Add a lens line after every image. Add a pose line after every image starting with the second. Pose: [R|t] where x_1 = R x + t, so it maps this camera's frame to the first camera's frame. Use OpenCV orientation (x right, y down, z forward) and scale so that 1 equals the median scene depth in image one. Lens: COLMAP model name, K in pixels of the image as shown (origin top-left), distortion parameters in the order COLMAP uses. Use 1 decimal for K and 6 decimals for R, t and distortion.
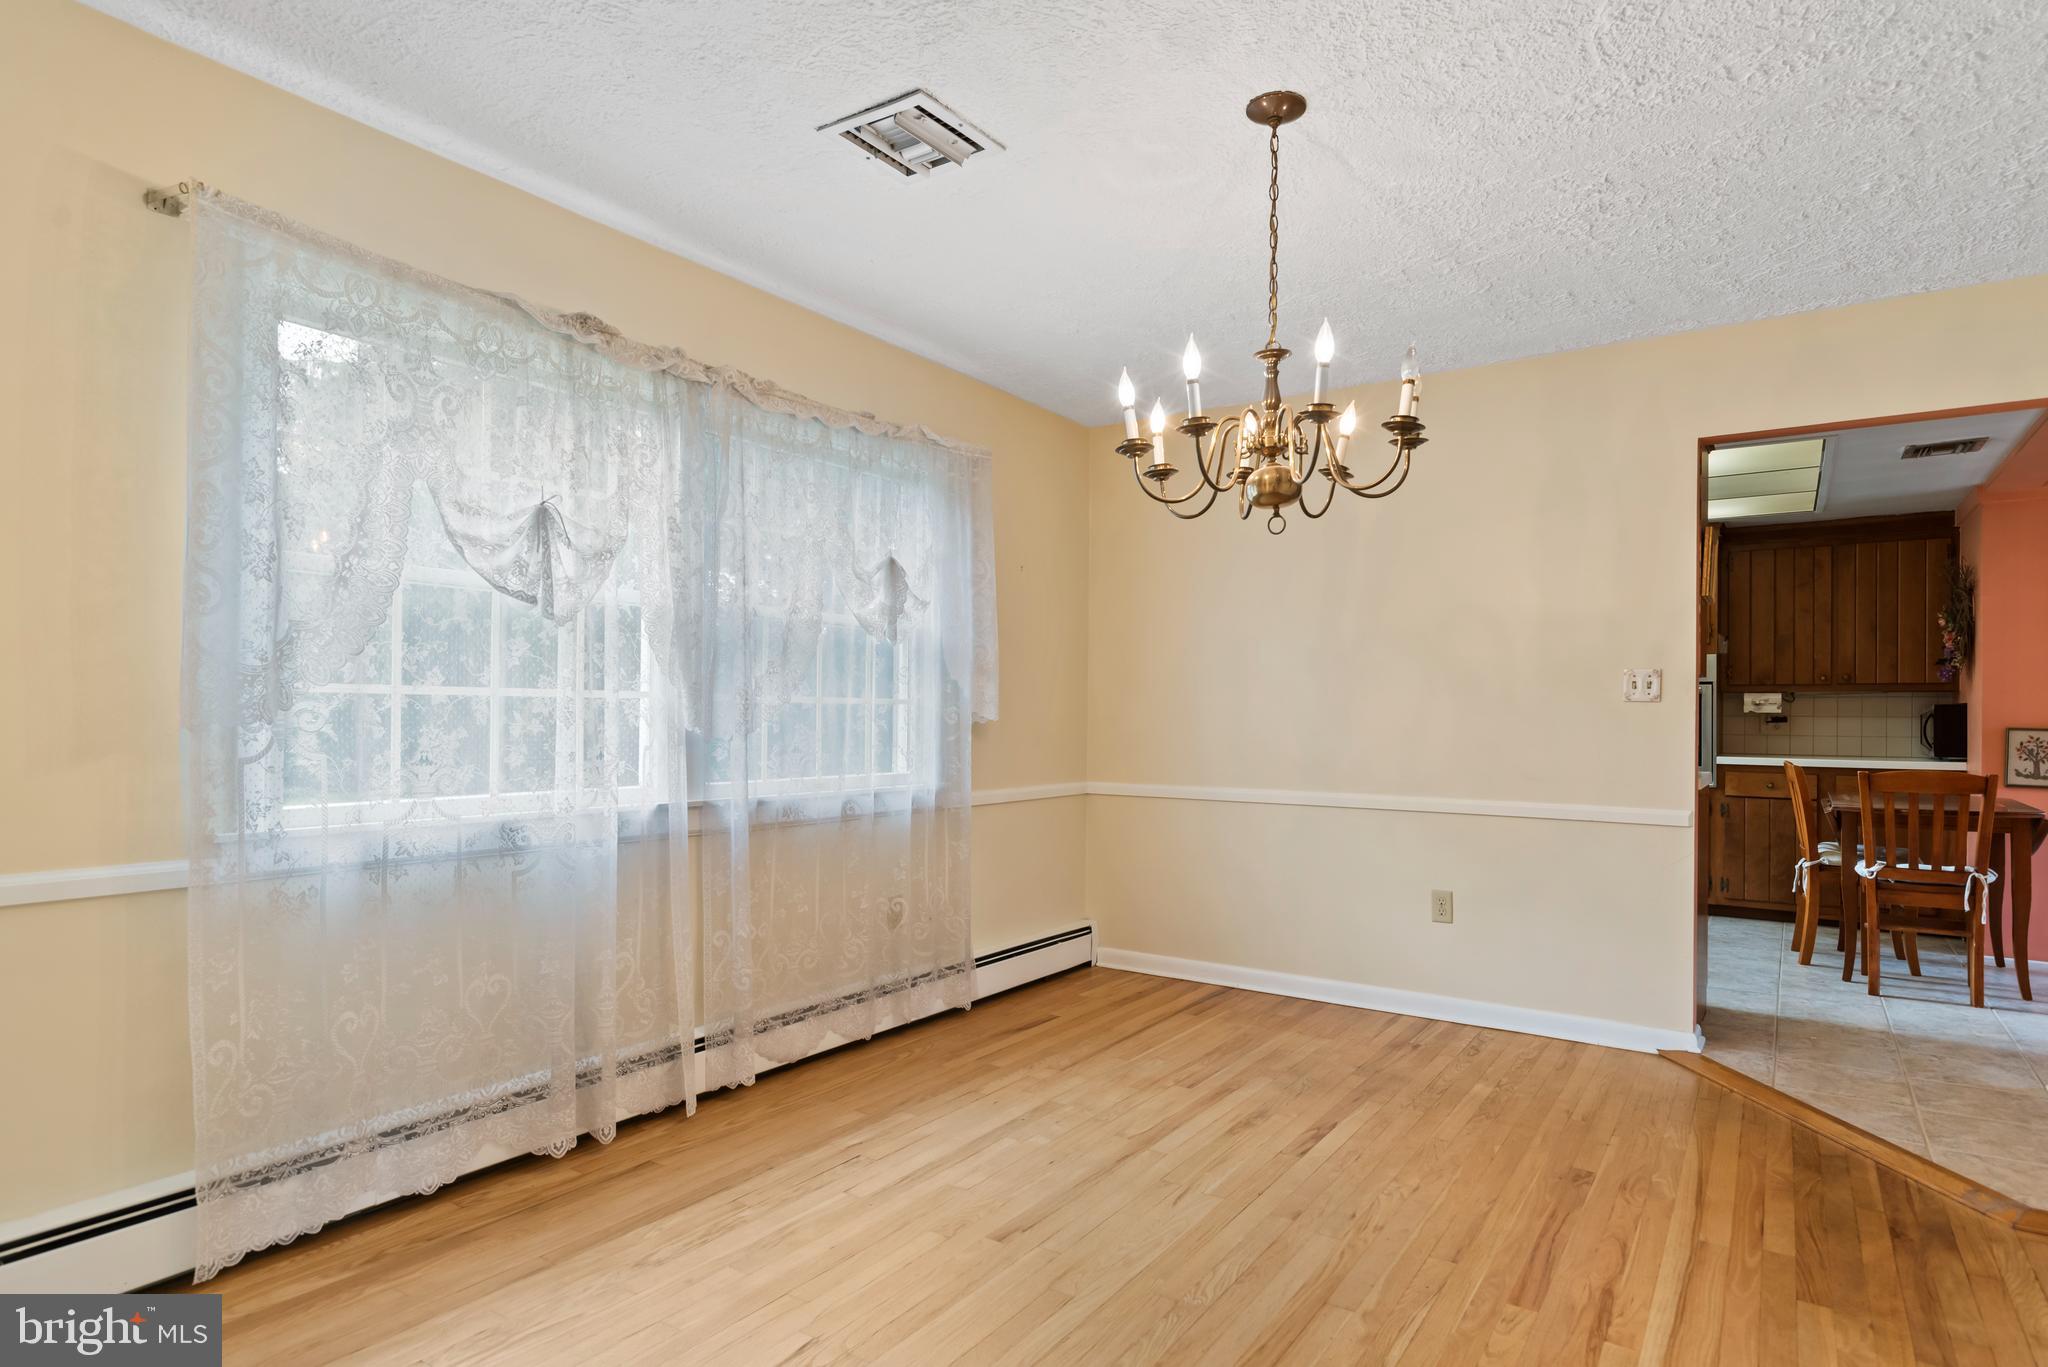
lens RADIAL K [[1085.9, 0, 1026.9], [0, 1085.9, 724.0], [0, 0, 1]] dist [-0.003022, 0.000704]
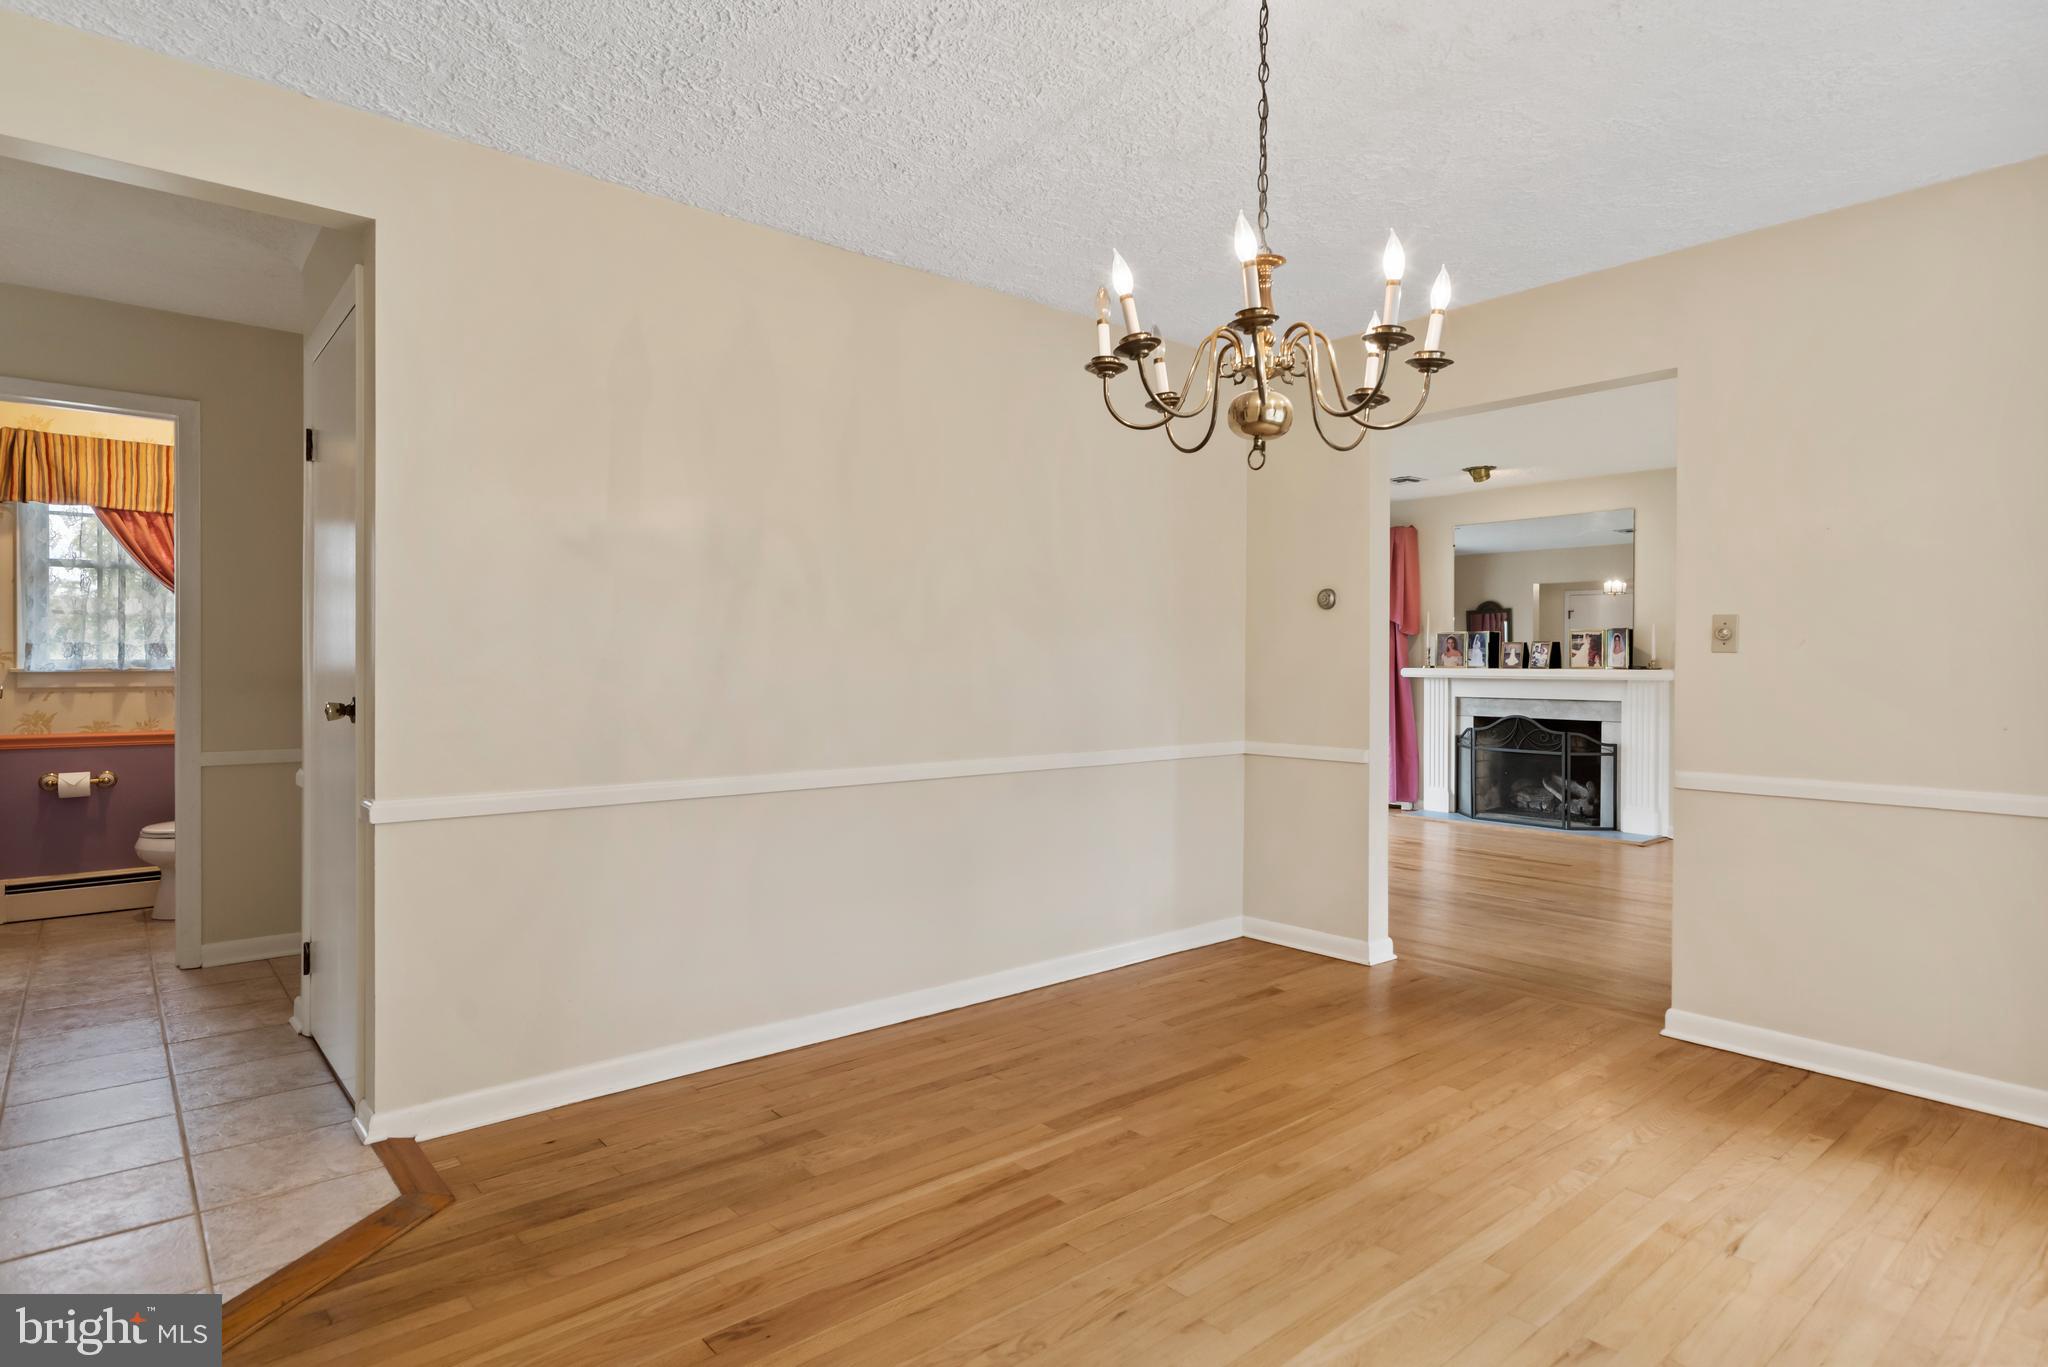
lens RADIAL K [[1085.9, 0, 1030.3], [0, 1085.9, 673.2], [0, 0, 1]] dist [-0.003022, 0.000704]
pose [[-0.963272, -0.011140, 0.268298, 0.166568], [-0.007700, 0.999874, 0.013871, -0.024461], [-0.268418, 0.011296, -0.963236, 1.875617]]
